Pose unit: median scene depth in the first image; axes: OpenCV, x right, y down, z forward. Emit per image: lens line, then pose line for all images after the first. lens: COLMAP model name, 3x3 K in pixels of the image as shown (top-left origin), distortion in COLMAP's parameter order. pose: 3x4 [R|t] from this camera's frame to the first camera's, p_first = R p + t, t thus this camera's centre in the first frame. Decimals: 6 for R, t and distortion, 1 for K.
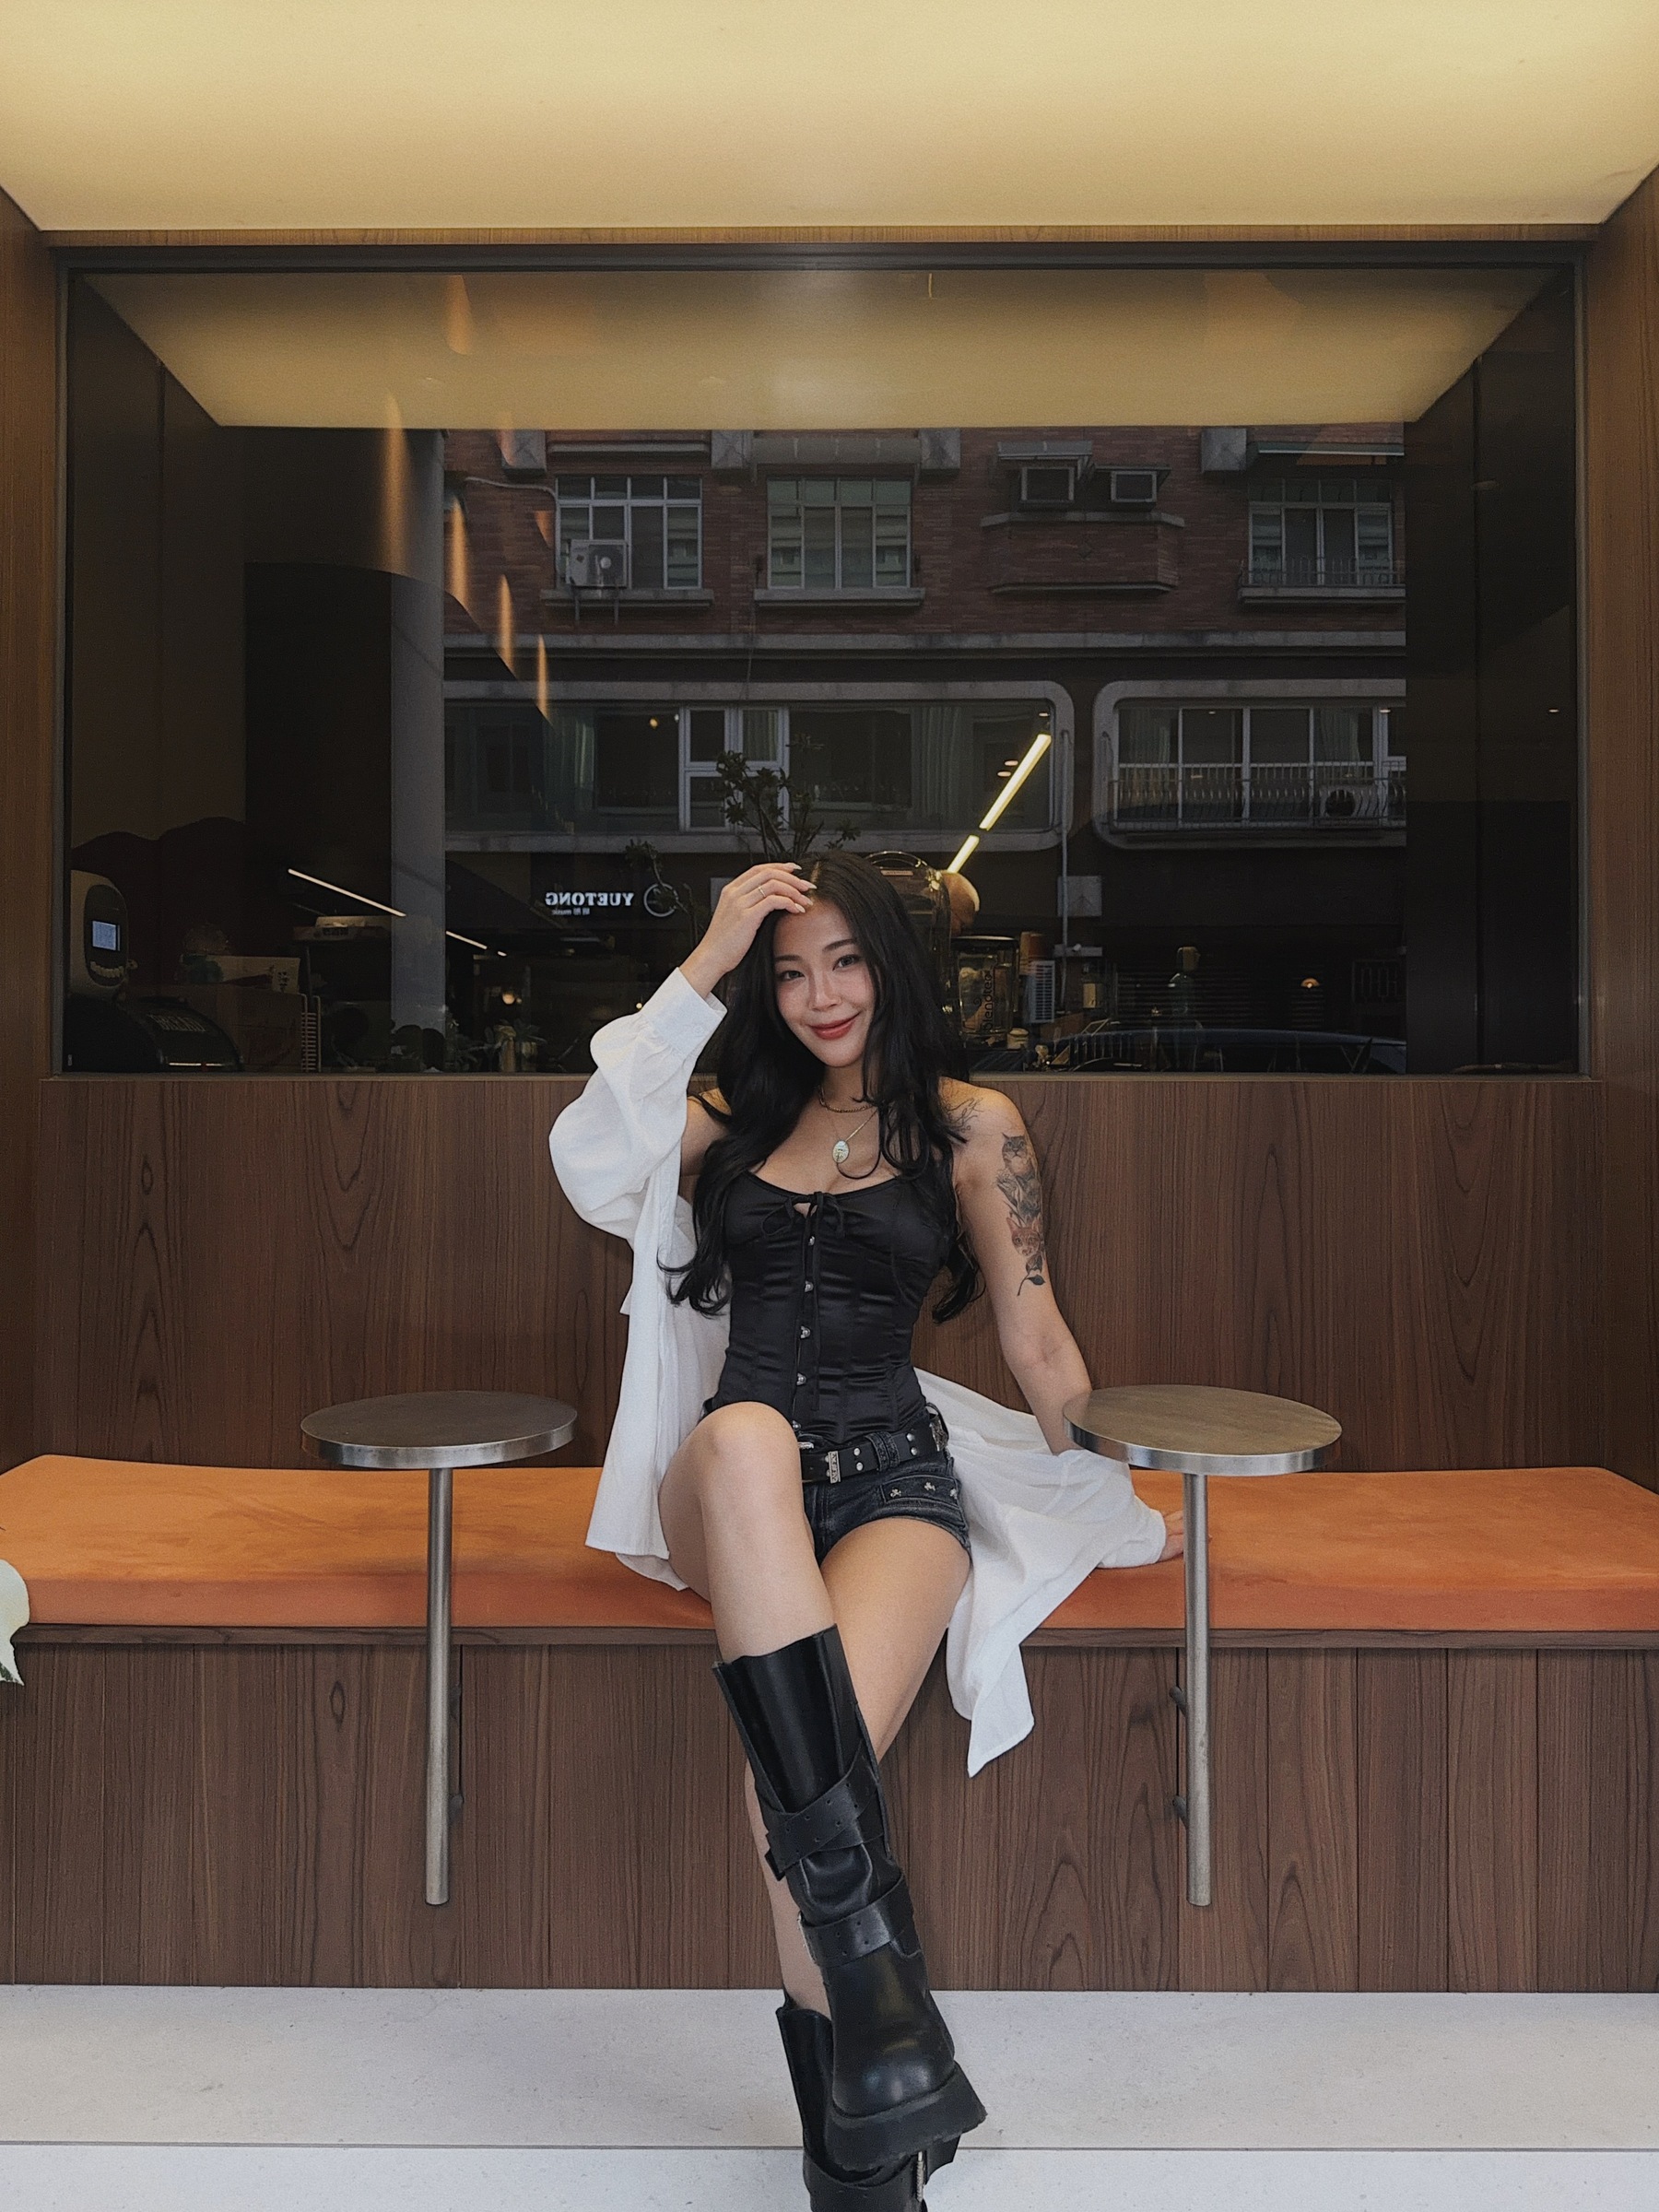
lens RADIAL K [[1606.8, 0, 816.9], [0, 1606.8, 1006.7], [0, 0, 1]] dist [0.000351, -0.001025]
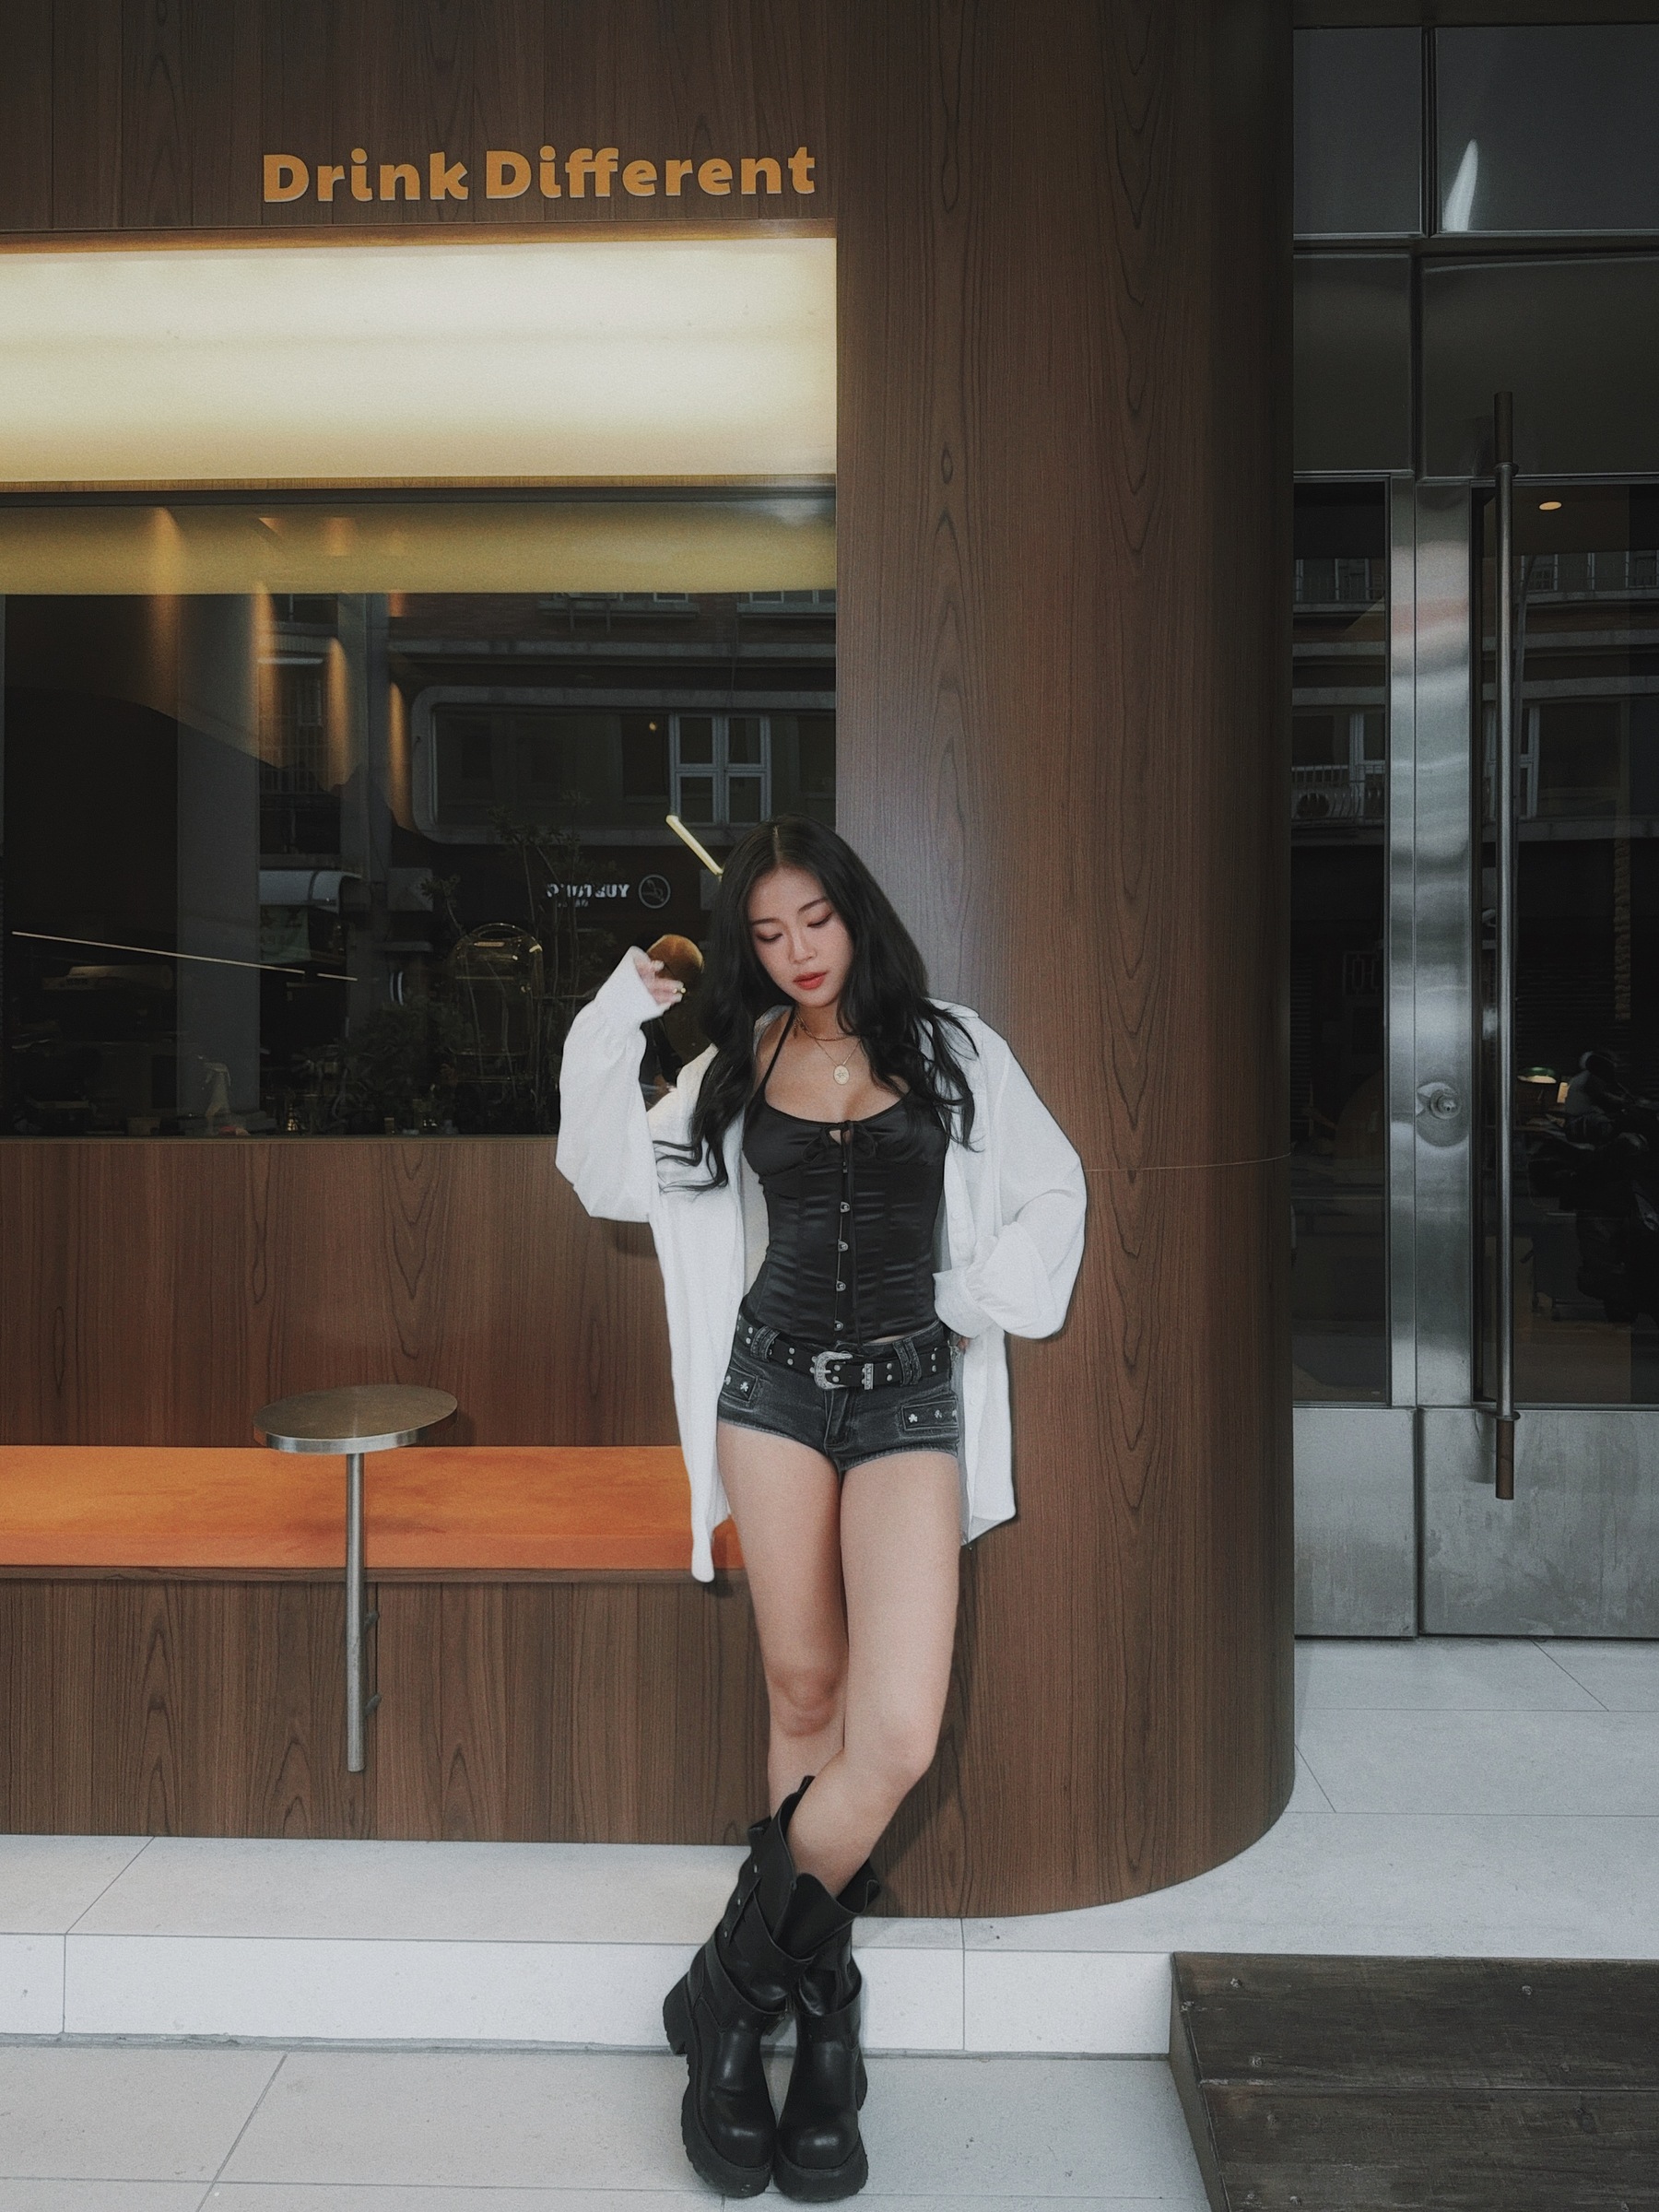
lens RADIAL K [[1585.9, 0, 827.2], [0, 1585.9, 1026.6], [0, 0, 1]] dist [0.067671, -0.055921]
pose [[0.999456, 0.001198, -0.032973, 0.324655], [-0.000491, 0.999770, 0.021460, -0.046627], [0.032991, -0.021432, 0.999226, -0.157608]]
